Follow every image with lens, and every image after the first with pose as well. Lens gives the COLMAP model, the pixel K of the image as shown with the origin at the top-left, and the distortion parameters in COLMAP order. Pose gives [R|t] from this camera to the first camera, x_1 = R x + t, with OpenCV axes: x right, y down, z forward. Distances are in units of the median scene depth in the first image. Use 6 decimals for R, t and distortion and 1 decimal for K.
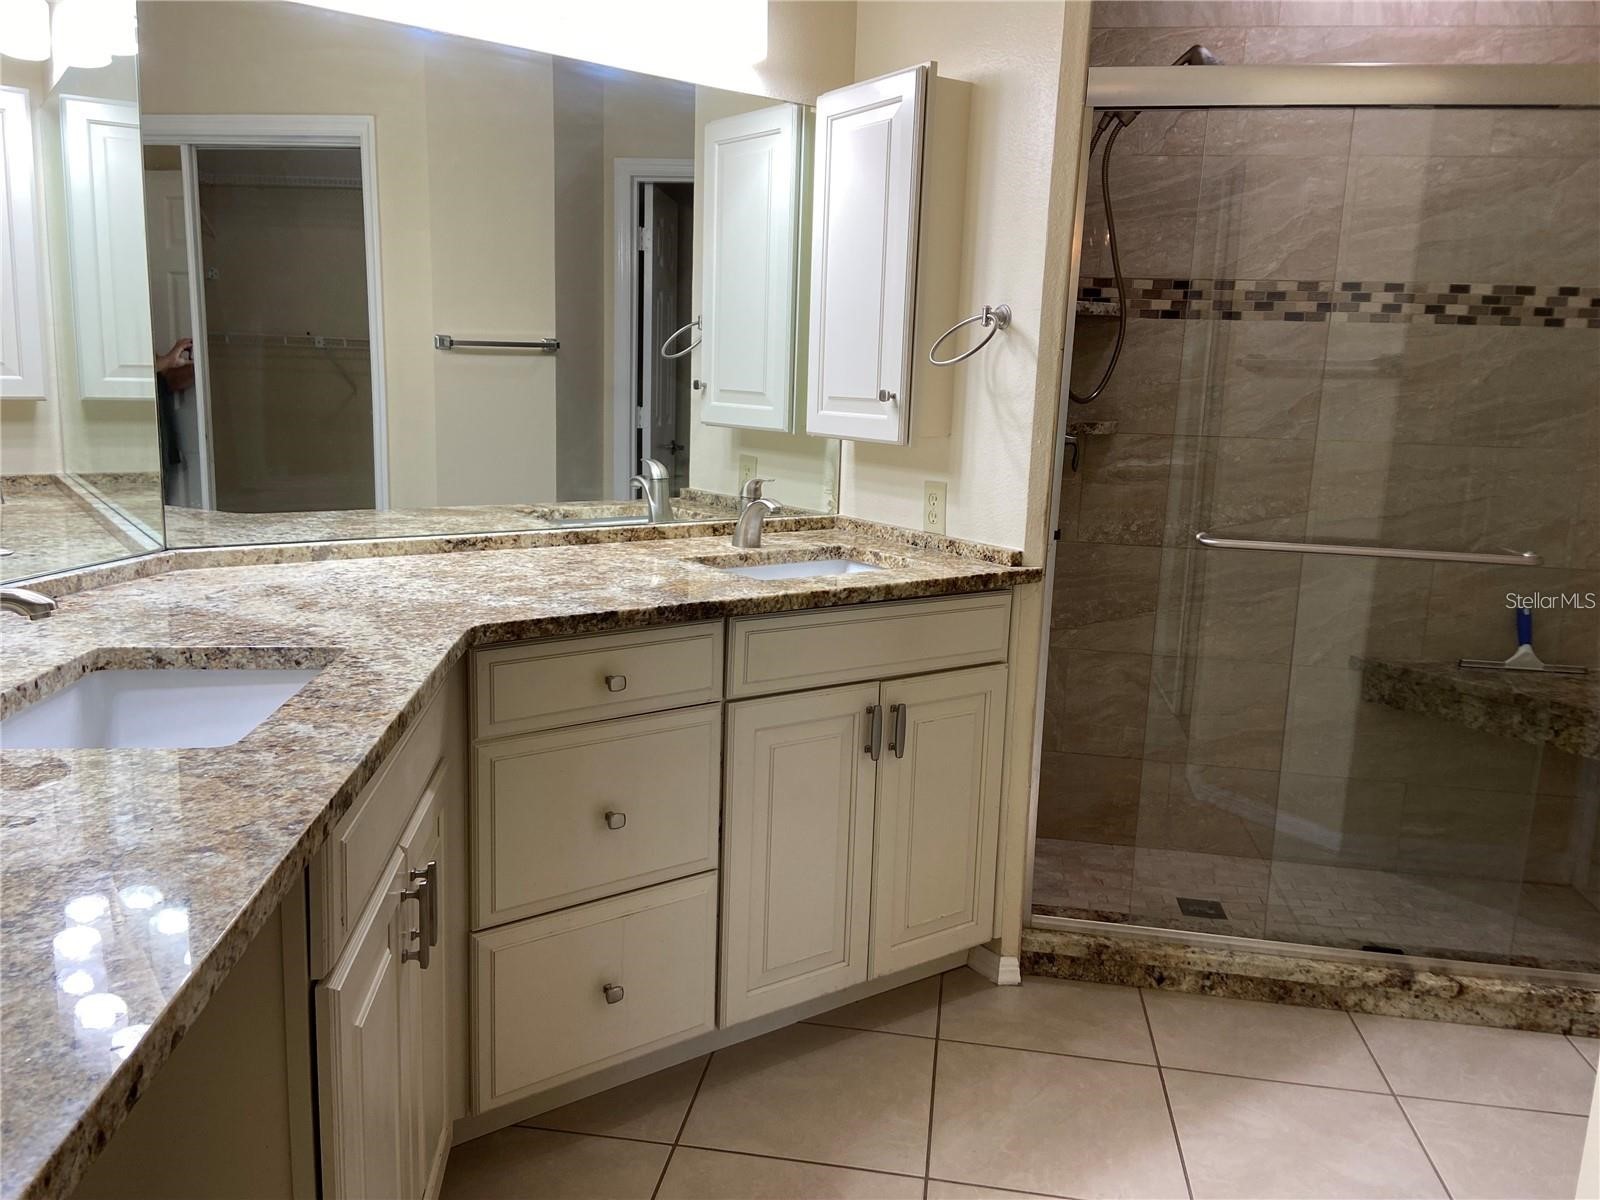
lens RADIAL K [[1204.4, 0, 800.2], [0, 1204.4, 578.0], [0, 0, 1]] dist [0.139473, -0.169639]
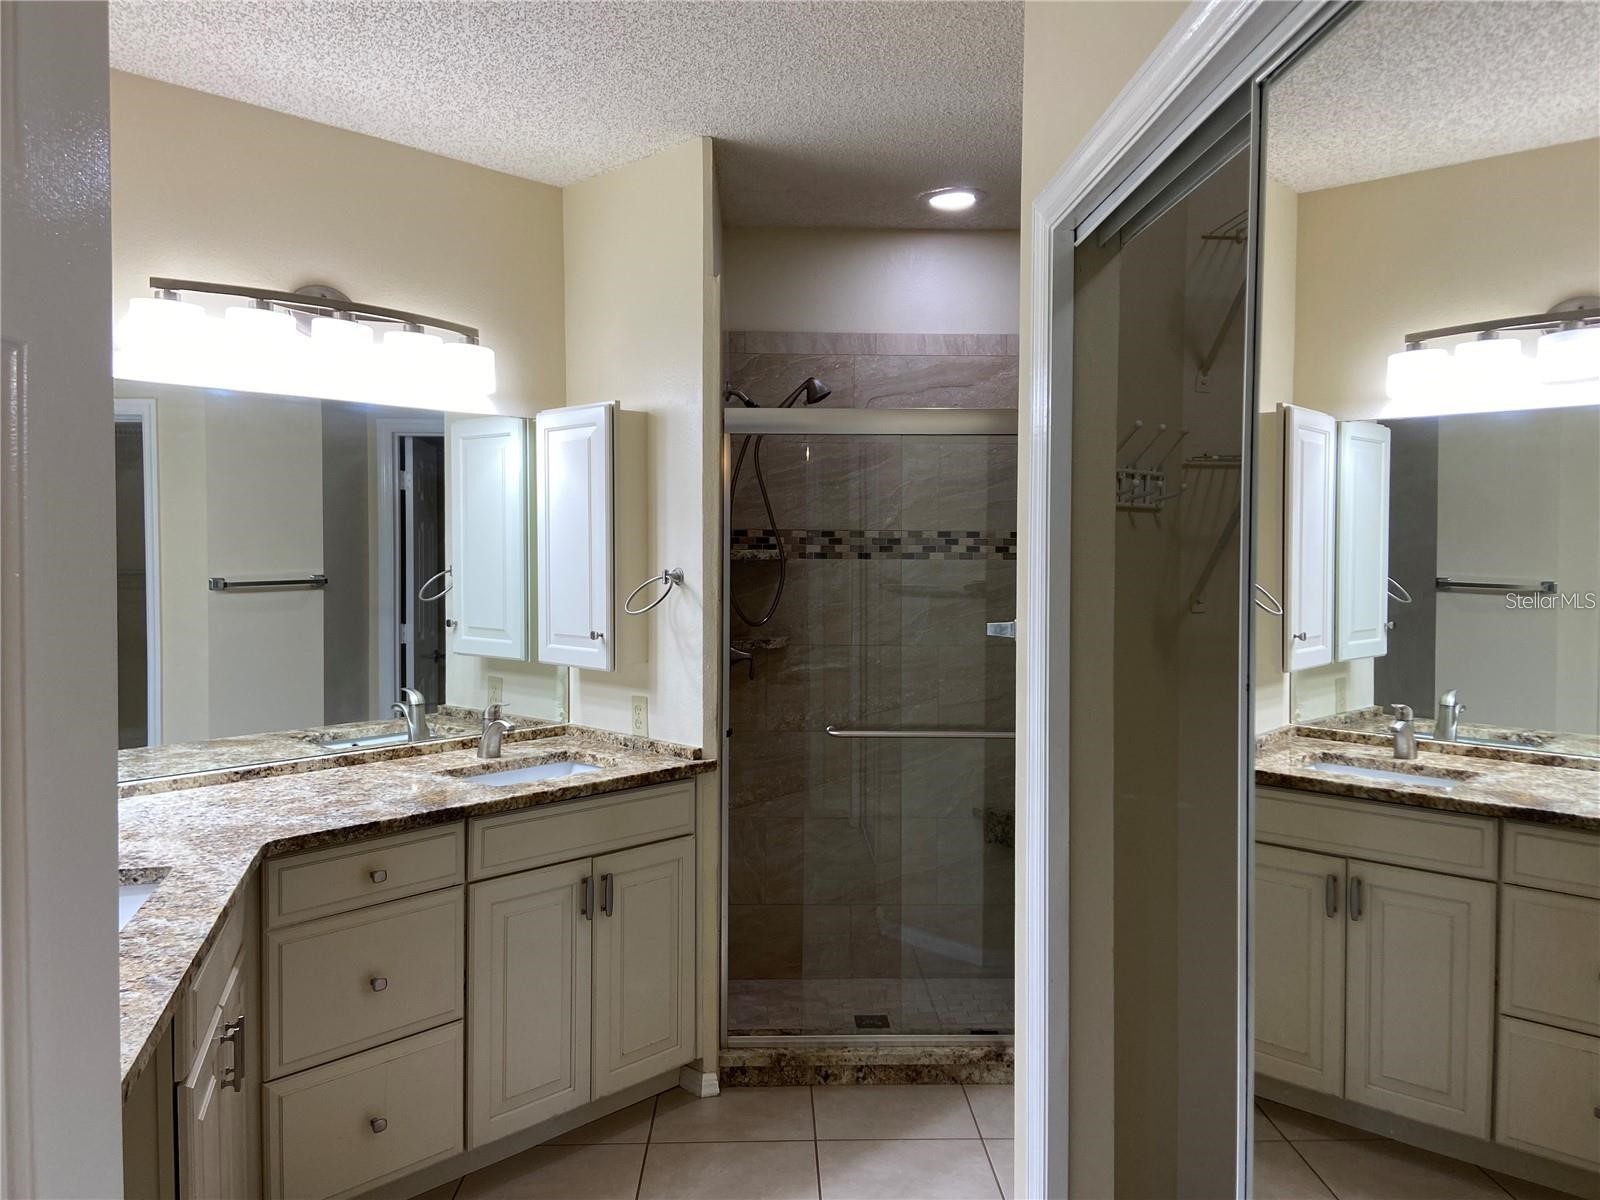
lens RADIAL K [[1204.4, 0, 800.2], [0, 1204.4, 578.0], [0, 0, 1]] dist [0.139473, -0.169639]
pose [[0.983163, -0.037080, 0.178929, 0.054402], [0.061709, 0.989043, -0.134113, -0.020529], [-0.171995, 0.142896, 0.974679, -0.324650]]
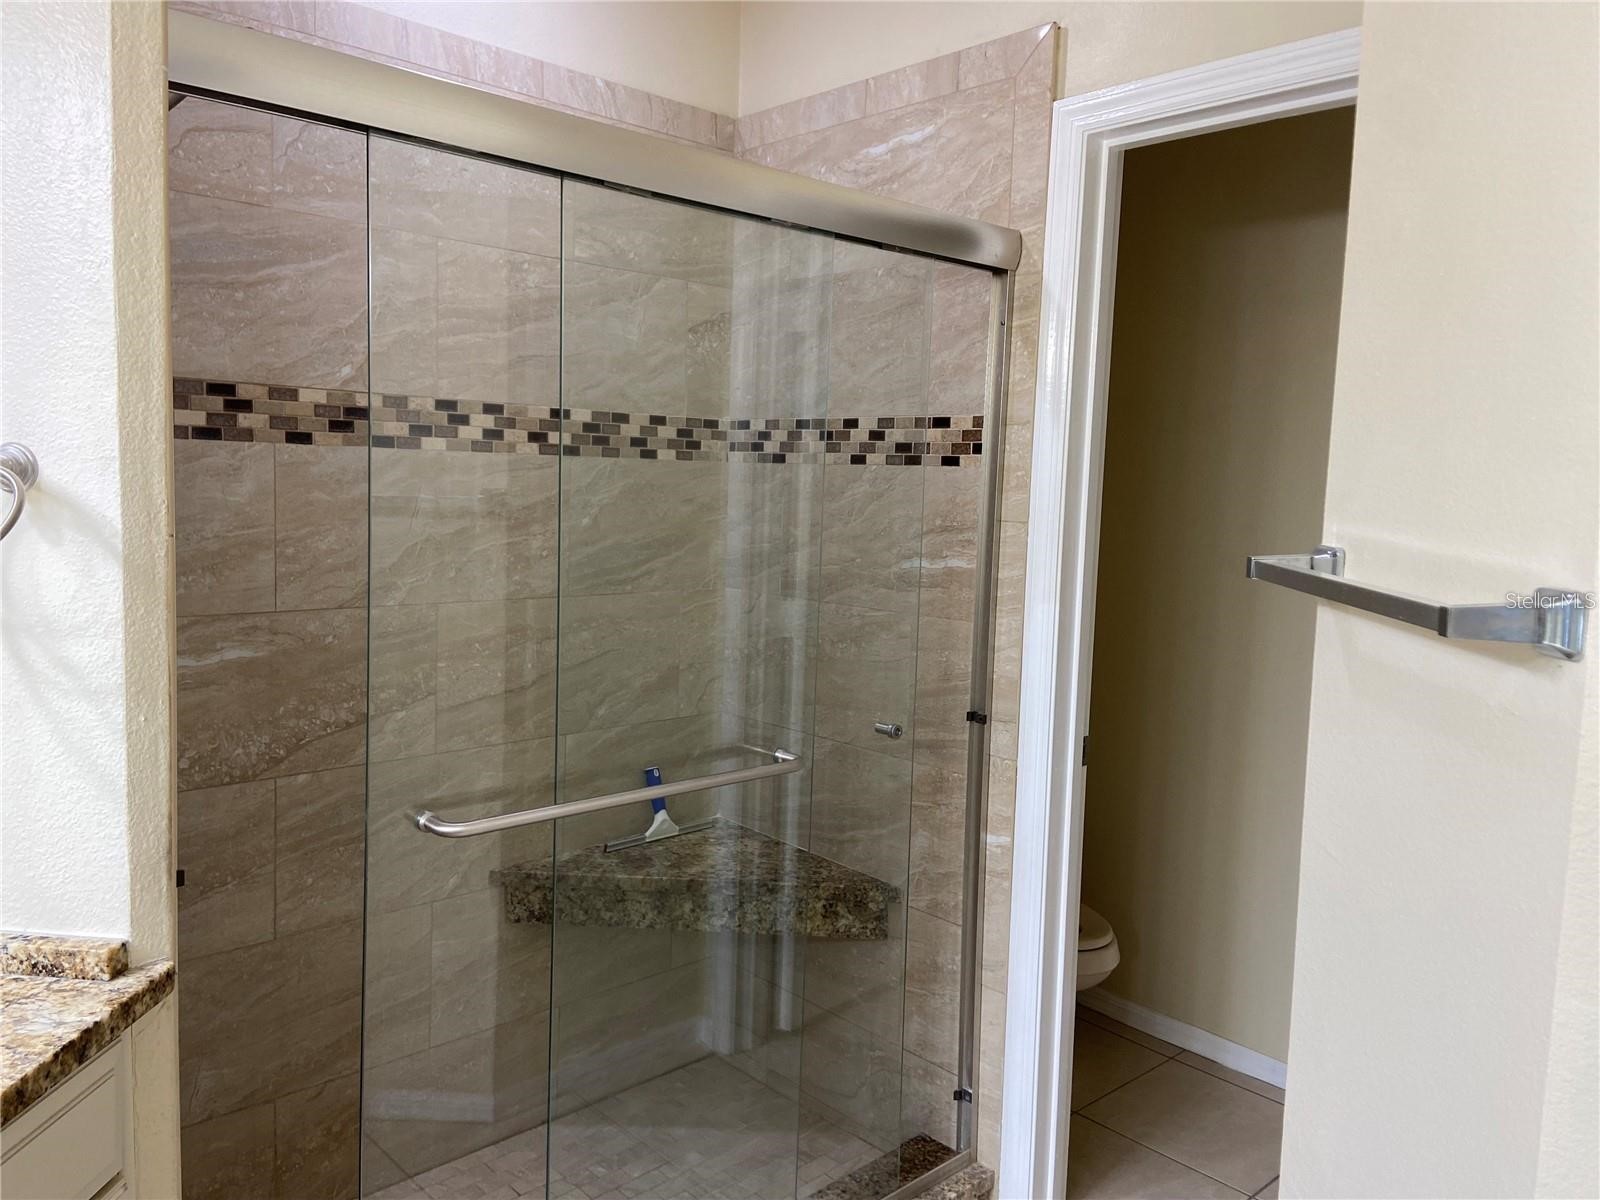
lens RADIAL K [[1204.4, 0, 800.2], [0, 1204.4, 578.0], [0, 0, 1]] dist [0.139473, -0.169639]
pose [[0.616961, -0.086174, 0.782262, -0.025638], [0.125802, 0.992004, 0.010060, -0.128035], [-0.776874, 0.092203, 0.622869, 0.427786]]
